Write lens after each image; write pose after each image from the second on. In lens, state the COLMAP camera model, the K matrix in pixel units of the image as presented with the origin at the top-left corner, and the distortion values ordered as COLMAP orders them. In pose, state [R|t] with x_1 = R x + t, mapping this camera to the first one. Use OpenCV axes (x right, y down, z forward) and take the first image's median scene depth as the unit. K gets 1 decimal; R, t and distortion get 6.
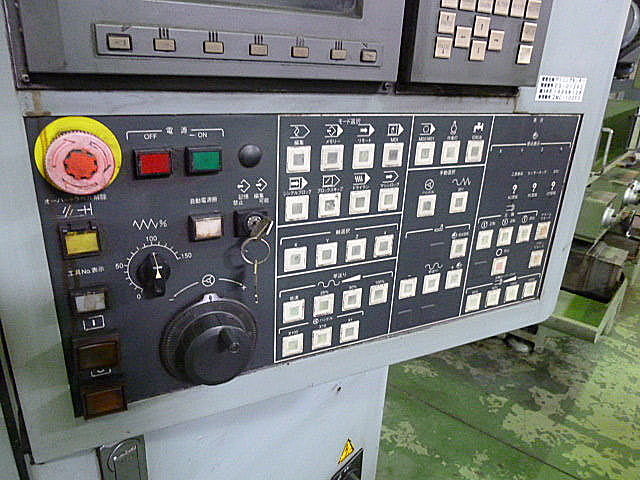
lens RADIAL K [[481.3, 0, 319.8], [0, 481.3, 242.9], [0, 0, 1]] dist [-0.030089, 0.004215]
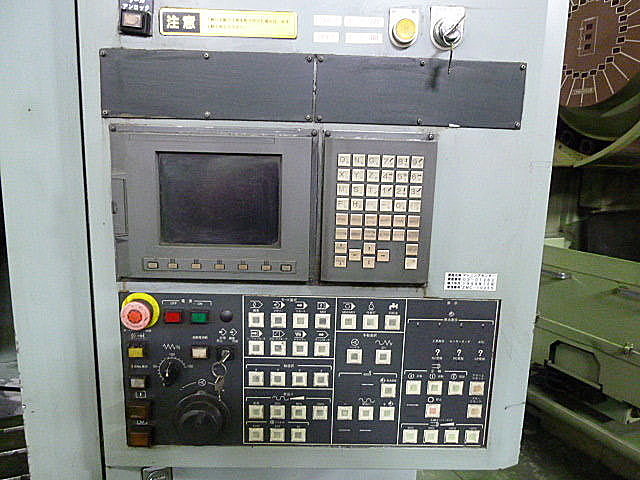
lens RADIAL K [[481.3, 0, 321.5], [0, 481.3, 243.2], [0, 0, 1]] dist [-0.030089, 0.004215]
pose [[0.901429, 0.049584, -0.430077, 0.793079], [-0.138190, 0.974406, -0.177301, -0.149304], [0.410279, 0.219257, 0.885211, -0.431177]]
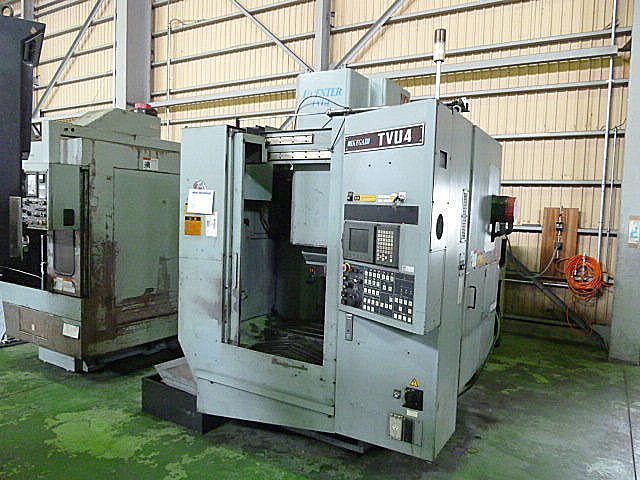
lens RADIAL K [[481.3, 0, 318.9], [0, 481.3, 240.0], [0, 0, 1]] dist [-0.030089, 0.004215]
pose [[0.145901, 0.022452, -0.989044, 5.461560], [-0.382982, 0.923072, -0.035542, -0.103701], [0.912161, 0.383972, 0.143276, -0.578429]]
